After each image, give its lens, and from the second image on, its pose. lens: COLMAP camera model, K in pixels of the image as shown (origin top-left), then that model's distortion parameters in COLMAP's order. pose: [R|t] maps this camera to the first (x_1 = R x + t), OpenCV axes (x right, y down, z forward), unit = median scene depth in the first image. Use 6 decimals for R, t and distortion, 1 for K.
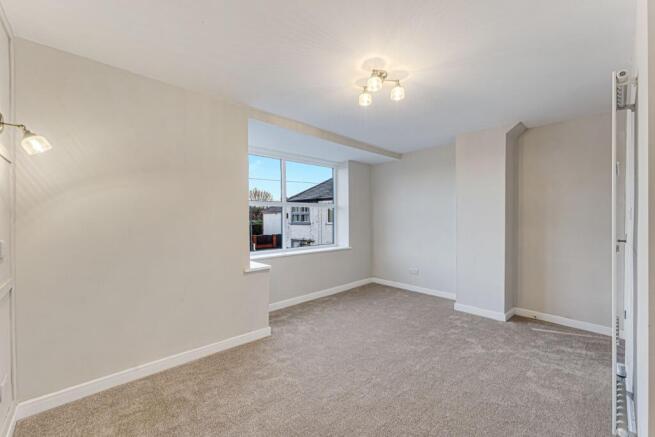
lens RADIAL K [[259.4, 0, 328.9], [0, 259.4, 228.5], [0, 0, 1]] dist [0.000304, -0.000015]
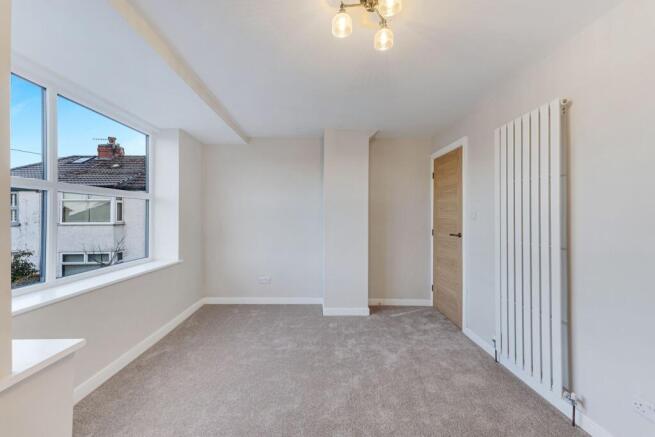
lens RADIAL K [[262.6, 0, 319.8], [0, 262.6, 220.9], [0, 0, 1]] dist [0.001742, 0.000121]
pose [[0.688095, -0.011357, 0.725532, -0.231172], [0.025507, 0.999638, -0.008543, -0.021376], [-0.725172, 0.024384, 0.688135, 0.400511]]
